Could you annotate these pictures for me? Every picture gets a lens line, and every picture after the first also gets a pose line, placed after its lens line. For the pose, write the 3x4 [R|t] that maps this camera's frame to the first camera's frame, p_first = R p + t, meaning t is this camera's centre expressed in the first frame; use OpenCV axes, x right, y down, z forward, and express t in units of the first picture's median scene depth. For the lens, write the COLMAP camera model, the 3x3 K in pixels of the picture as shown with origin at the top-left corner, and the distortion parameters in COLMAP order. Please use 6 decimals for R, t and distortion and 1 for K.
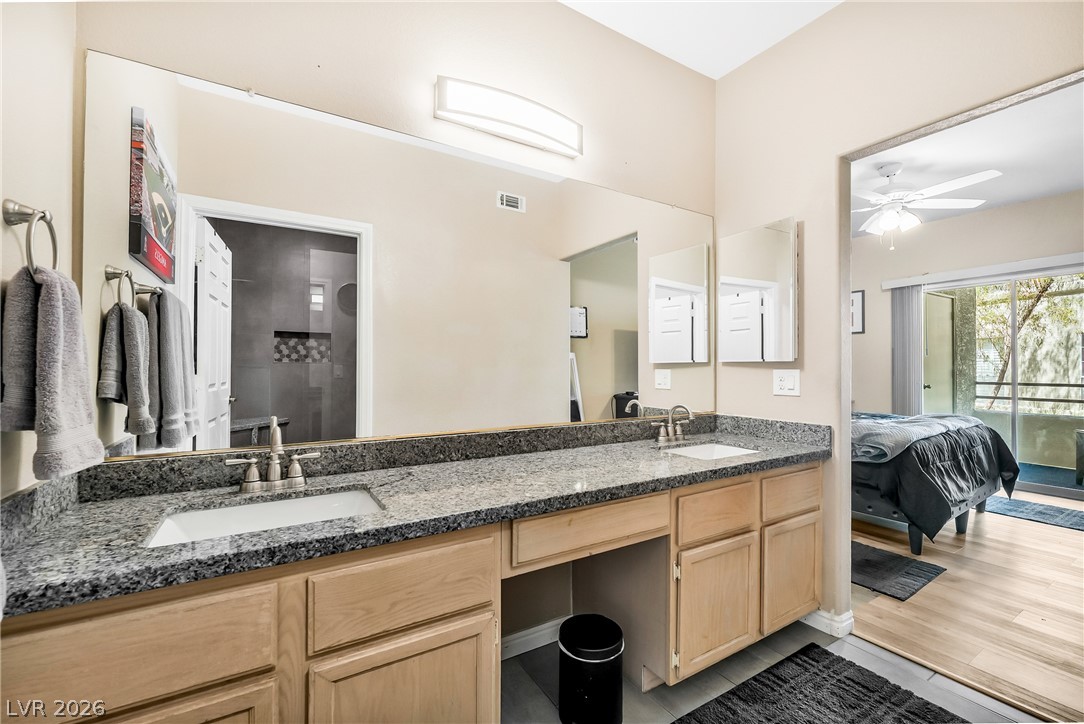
lens RADIAL K [[443.7, 0, 525.5], [0, 443.7, 363.8], [0, 0, 1]] dist [0.001390, 0.000181]
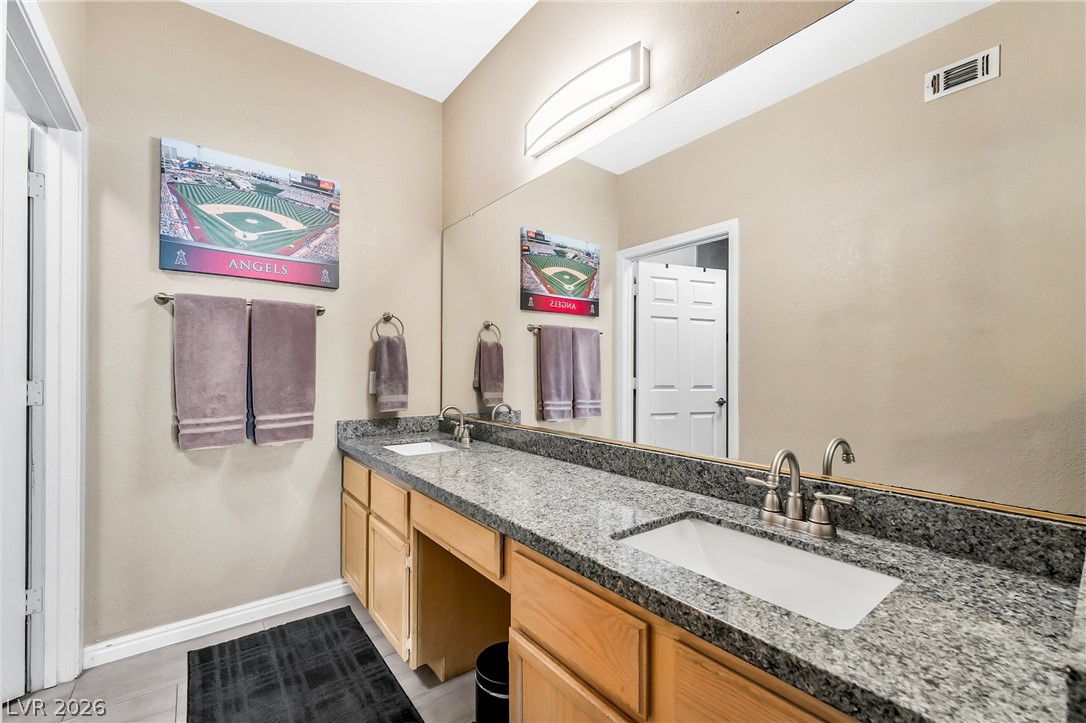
lens RADIAL K [[444.5, 0, 526.5], [0, 444.5, 363.3], [0, 0, 1]] dist [0.001390, 0.000181]
pose [[0.122056, -0.019851, -0.992325, 0.880409], [0.009678, 0.999776, -0.018810, 0.005733], [0.992476, -0.007308, 0.122221, 0.760394]]
